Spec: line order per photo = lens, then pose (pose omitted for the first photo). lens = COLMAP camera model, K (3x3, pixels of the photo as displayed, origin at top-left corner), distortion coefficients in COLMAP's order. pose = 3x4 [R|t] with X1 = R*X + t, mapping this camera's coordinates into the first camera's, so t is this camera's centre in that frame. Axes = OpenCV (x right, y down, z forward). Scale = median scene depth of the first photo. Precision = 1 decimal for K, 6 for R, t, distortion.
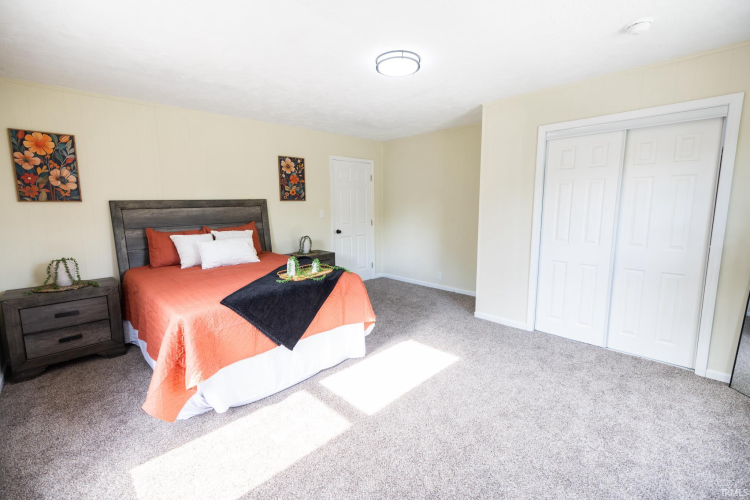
lens RADIAL K [[309.2, 0, 374.1], [0, 309.2, 242.8], [0, 0, 1]] dist [0.001348, 0.000436]
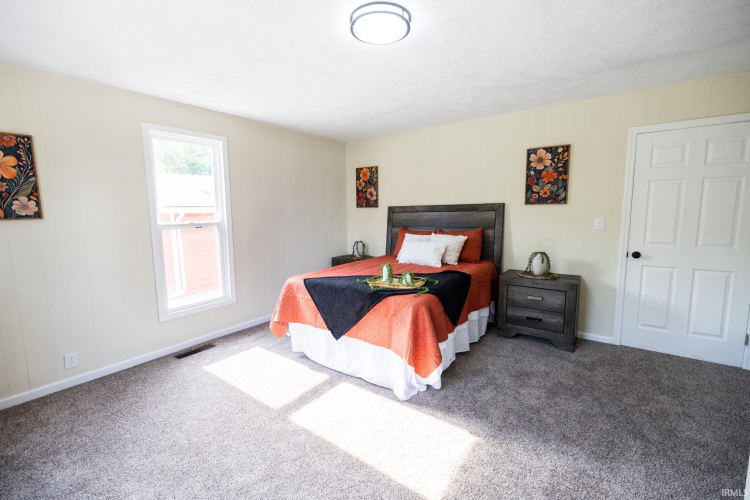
lens RADIAL K [[328.2, 0, 375.8], [0, 328.2, 243.1], [0, 0, 1]] dist [0.002034, 0.000527]
pose [[0.173393, 0.112022, -0.978461, 0.623705], [-0.112800, 0.989231, 0.093266, -0.093527], [0.978372, 0.094198, 0.184161, 0.608740]]
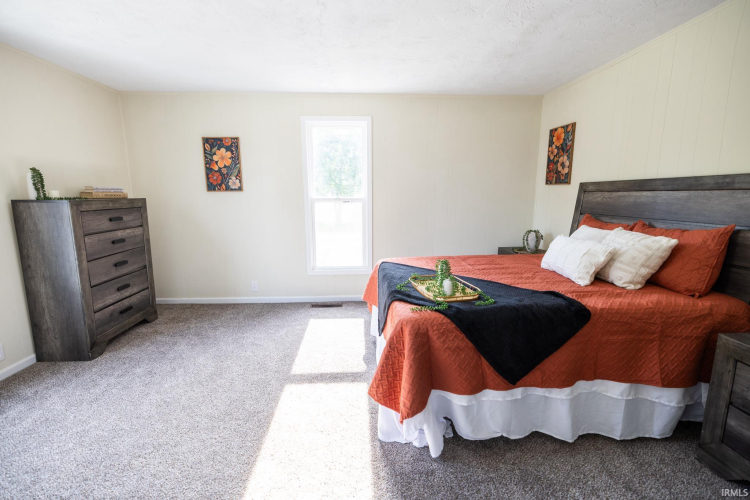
lens RADIAL K [[328.2, 0, 375.8], [0, 328.2, 243.1], [0, 0, 1]] dist [0.002034, 0.000527]
pose [[-0.658638, 0.129961, -0.741152, 0.331888], [-0.084426, 0.965989, 0.244413, -0.136949], [0.747709, 0.223552, -0.625265, 1.097318]]
